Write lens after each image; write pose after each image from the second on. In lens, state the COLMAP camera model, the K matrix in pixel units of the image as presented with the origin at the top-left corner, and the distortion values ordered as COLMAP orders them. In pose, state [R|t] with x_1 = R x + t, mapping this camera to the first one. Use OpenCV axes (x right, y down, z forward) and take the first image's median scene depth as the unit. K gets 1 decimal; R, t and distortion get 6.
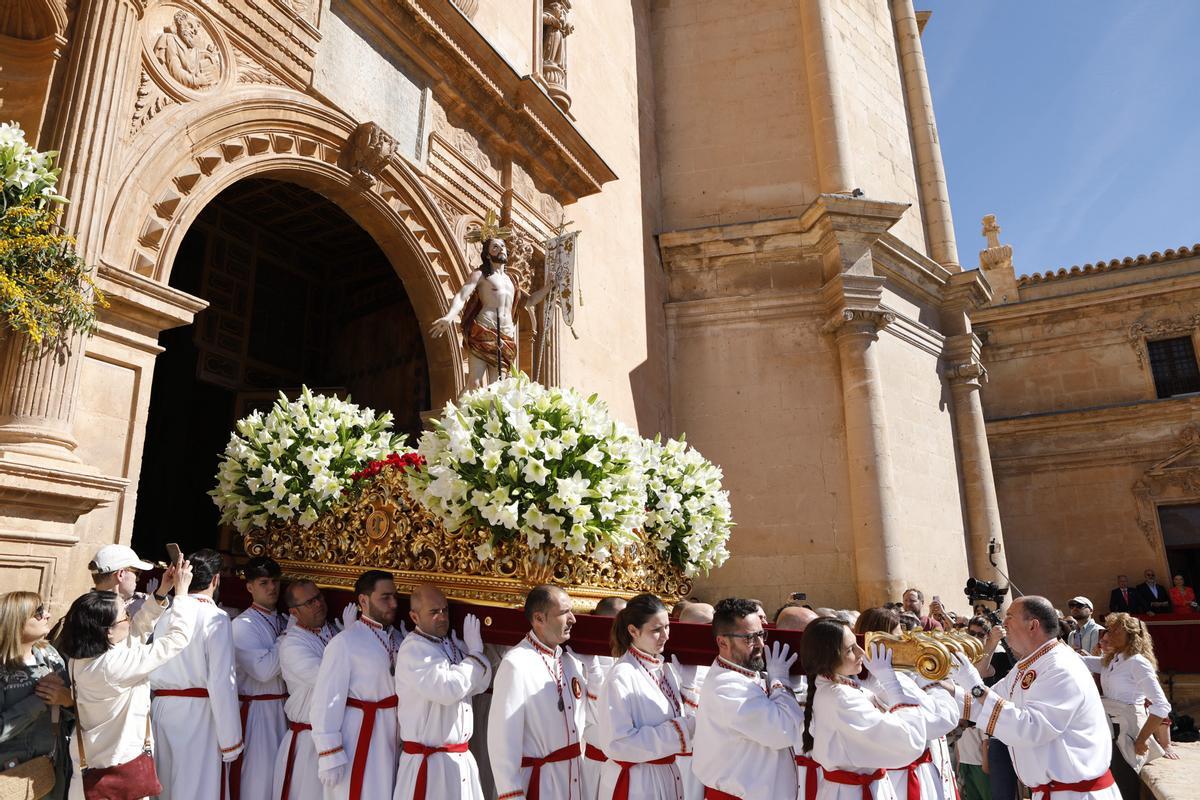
lens RADIAL K [[829.6, 0, 595.8], [0, 829.6, 396.1], [0, 0, 1]] dist [-0.111950, 0.085296]
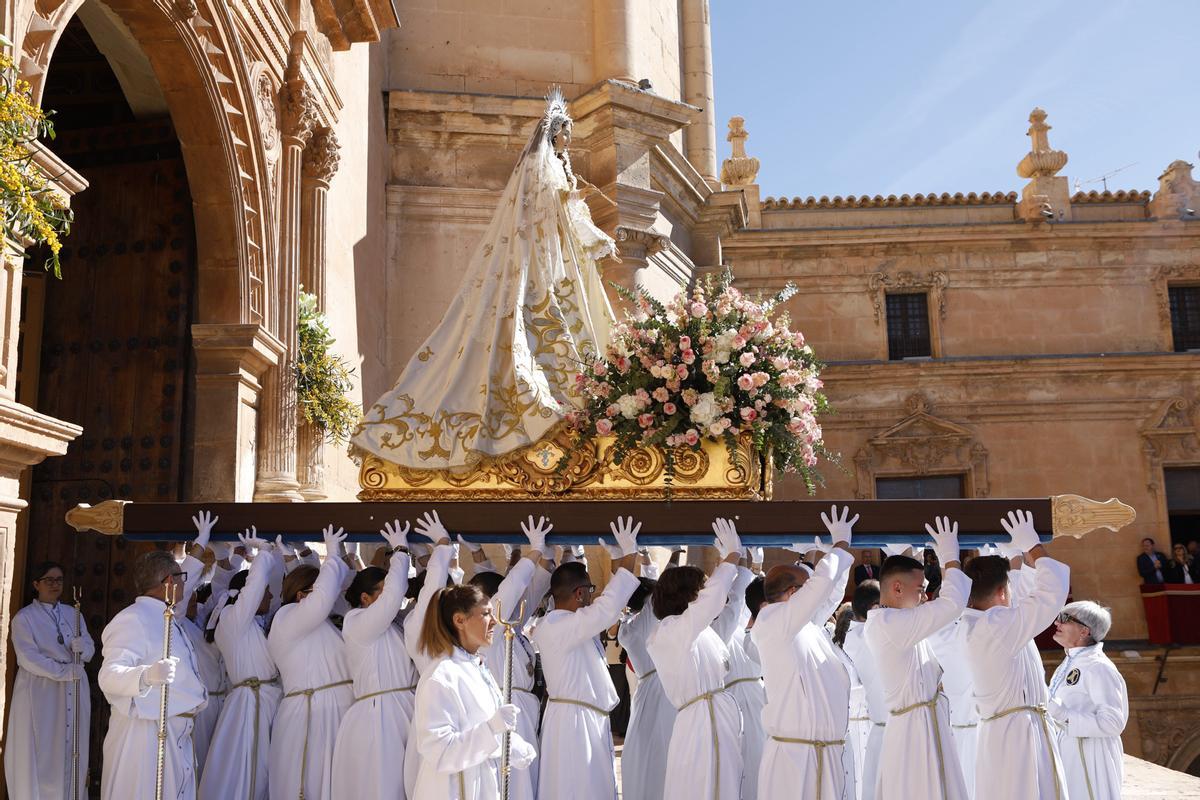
lens RADIAL K [[1182.4, 0, 600.0], [0, 1182.4, 400.0], [0, 0, 1]] dist [-0.088442, 0.178709]
pose [[0.900405, 0.066647, 0.429917, -0.195343], [-0.109081, 0.991215, 0.074796, -0.019225], [-0.421155, -0.114242, 0.899765, -0.068989]]
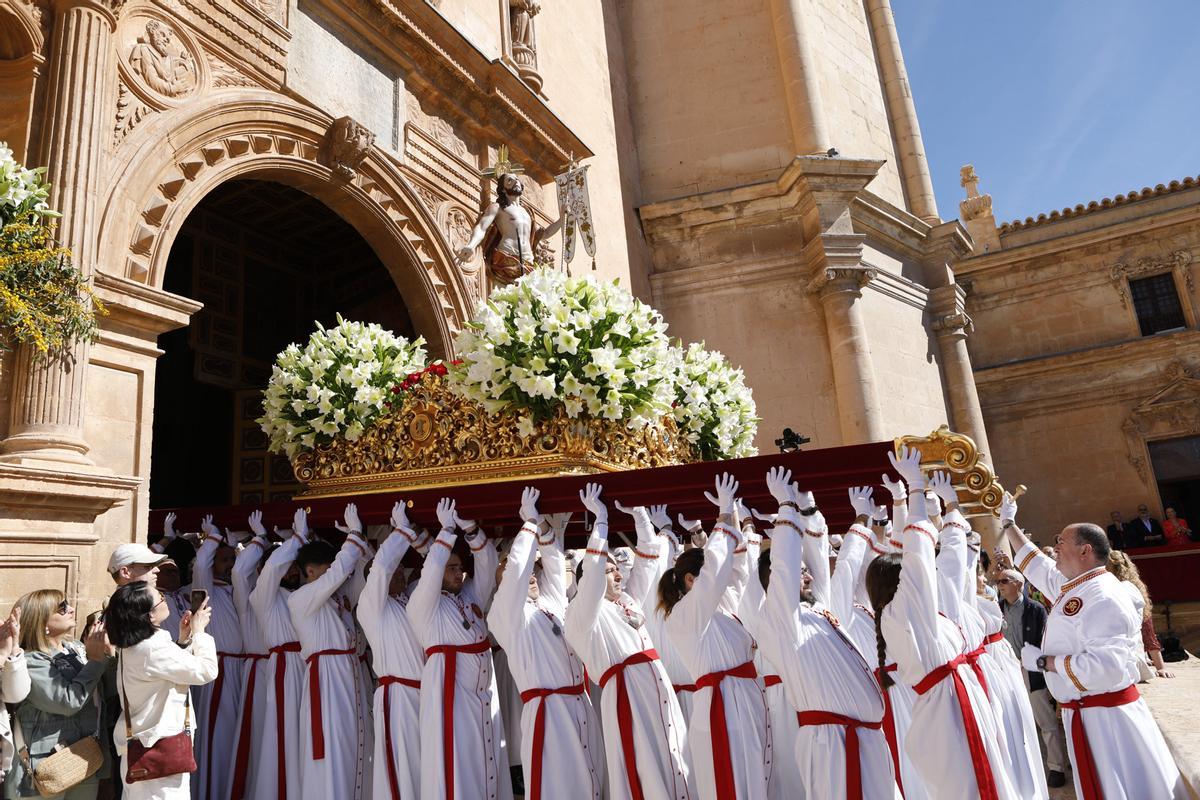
lens RADIAL K [[829.6, 0, 595.8], [0, 829.6, 396.1], [0, 0, 1]] dist [-0.111950, 0.085296]
pose [[0.997594, -0.069230, 0.003733, 0.003829], [0.069100, 0.997222, 0.027800, 0.003014], [-0.005647, -0.027475, 0.999607, -0.014783]]
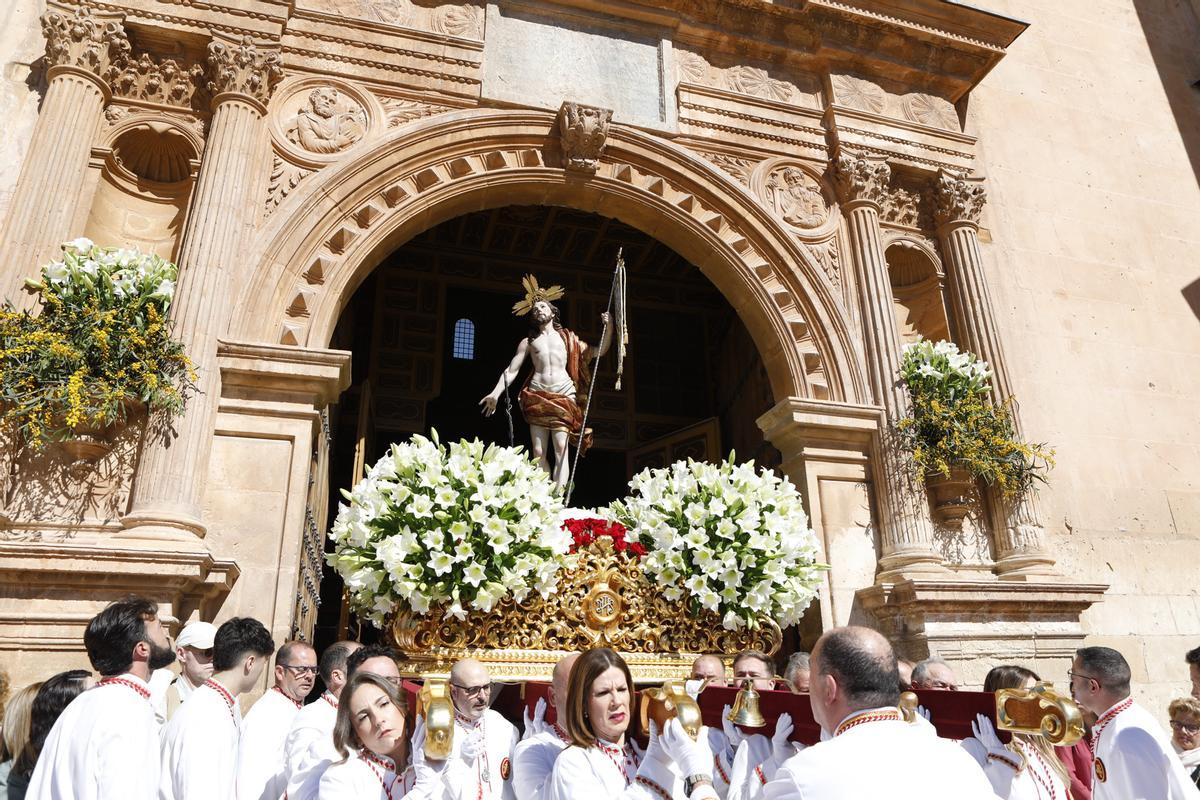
lens RADIAL K [[829.6, 0, 595.8], [0, 829.6, 396.1], [0, 0, 1]] dist [-0.111950, 0.085296]
pose [[0.664246, -0.272127, -0.696221, 0.132726], [0.207580, 0.961901, -0.177925, 0.060708], [0.718114, -0.026336, 0.695427, 0.214225]]
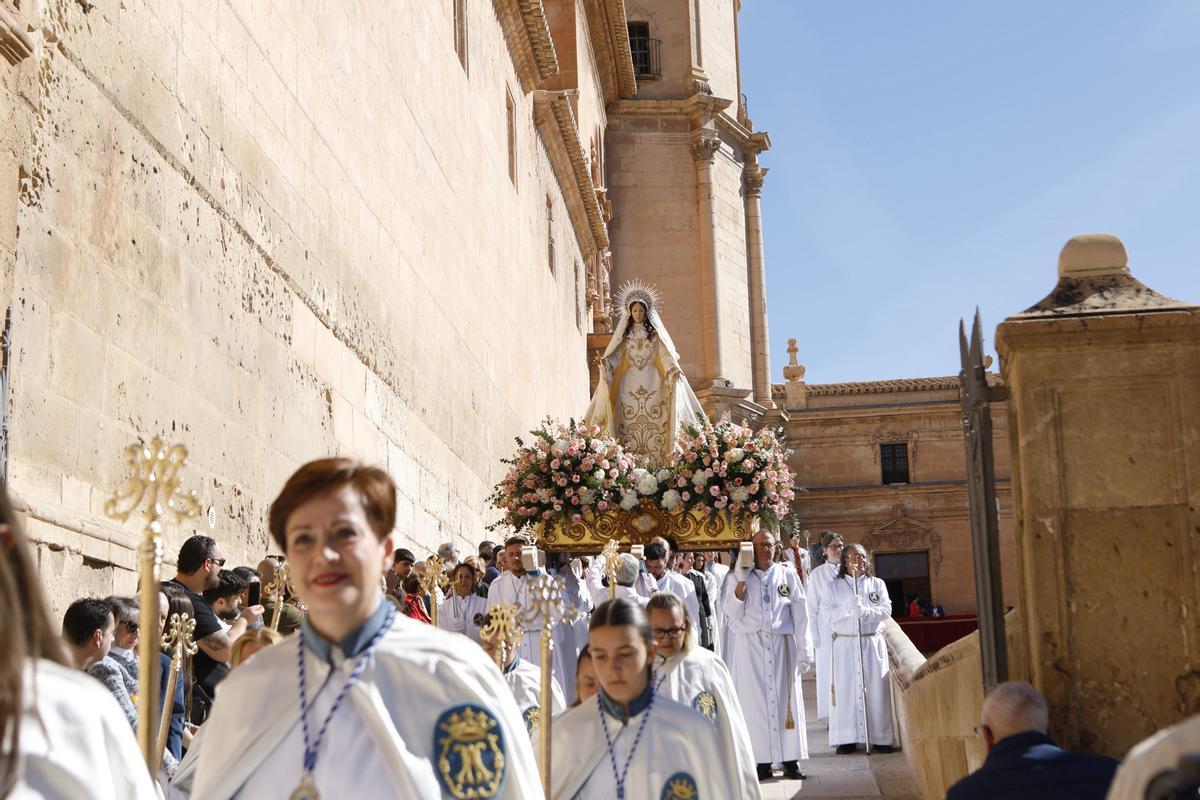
lens RADIAL K [[2001.8, 0, 600.0], [0, 2001.8, 400.0], [0, 0, 1]] dist [0.070424, 0.138678]
pose [[0.928113, 0.051264, 0.368753, -1.557297], [-0.082293, 0.994223, 0.068904, -0.480373], [-0.363090, -0.094297, 0.926970, -2.985171]]
